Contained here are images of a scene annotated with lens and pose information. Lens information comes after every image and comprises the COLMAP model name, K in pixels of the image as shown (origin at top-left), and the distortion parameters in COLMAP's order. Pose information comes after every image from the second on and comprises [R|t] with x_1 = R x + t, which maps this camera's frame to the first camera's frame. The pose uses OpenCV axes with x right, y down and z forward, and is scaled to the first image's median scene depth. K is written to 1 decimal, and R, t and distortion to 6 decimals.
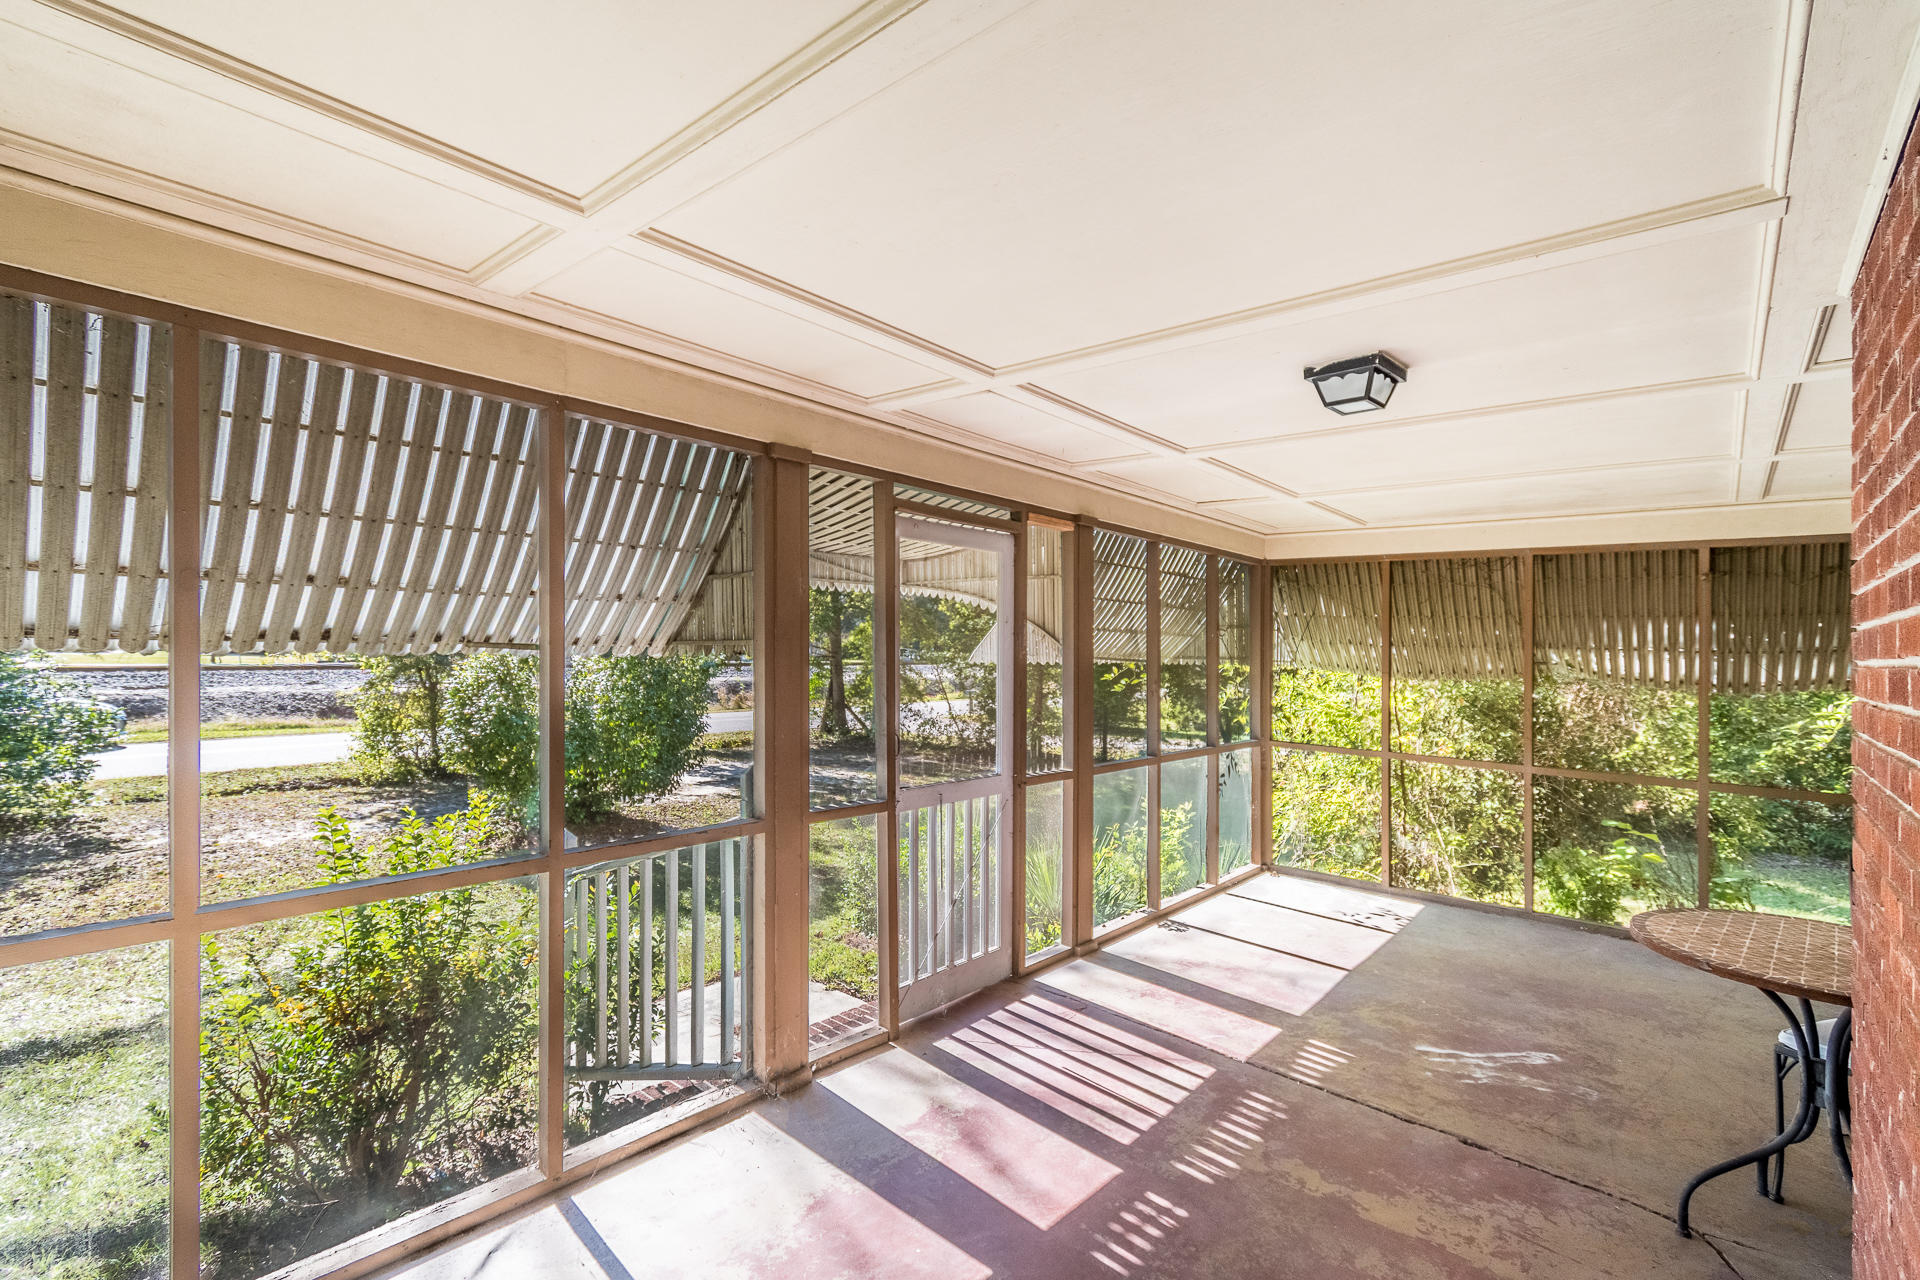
lens RADIAL K [[845.4, 0, 960.0], [0, 845.4, 640.0], [0, 0, 1]] dist [-0.002533, -0.000380]
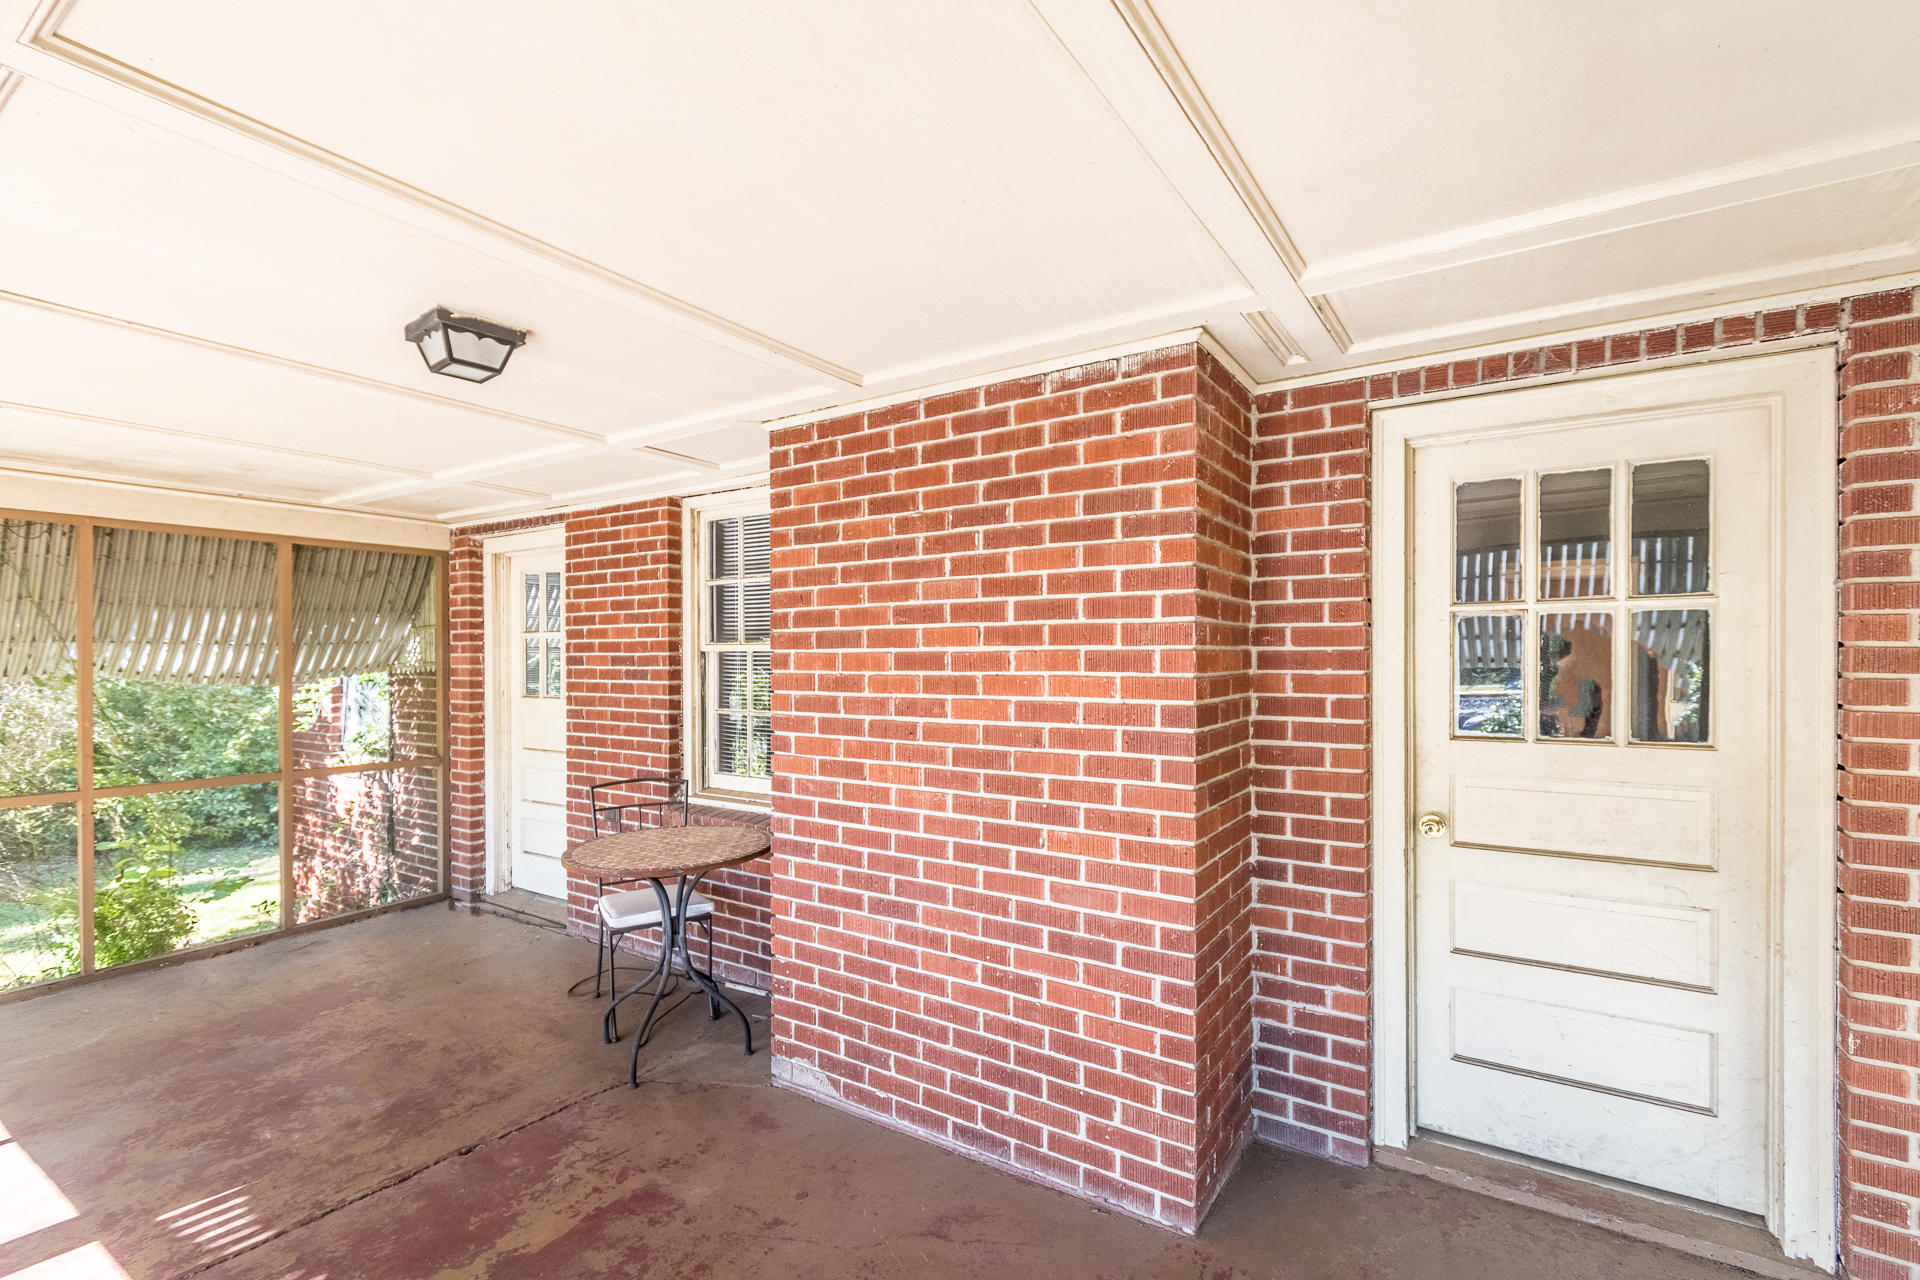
lens RADIAL K [[878.3, 0, 957.5], [0, 878.3, 645.3], [0, 0, 1]] dist [0.000450, -0.000173]
pose [[-0.141291, -0.012437, 0.989890, -0.272915], [-0.008547, 0.999899, 0.011343, -0.004119], [-0.989931, -0.006858, -0.141383, 0.333174]]
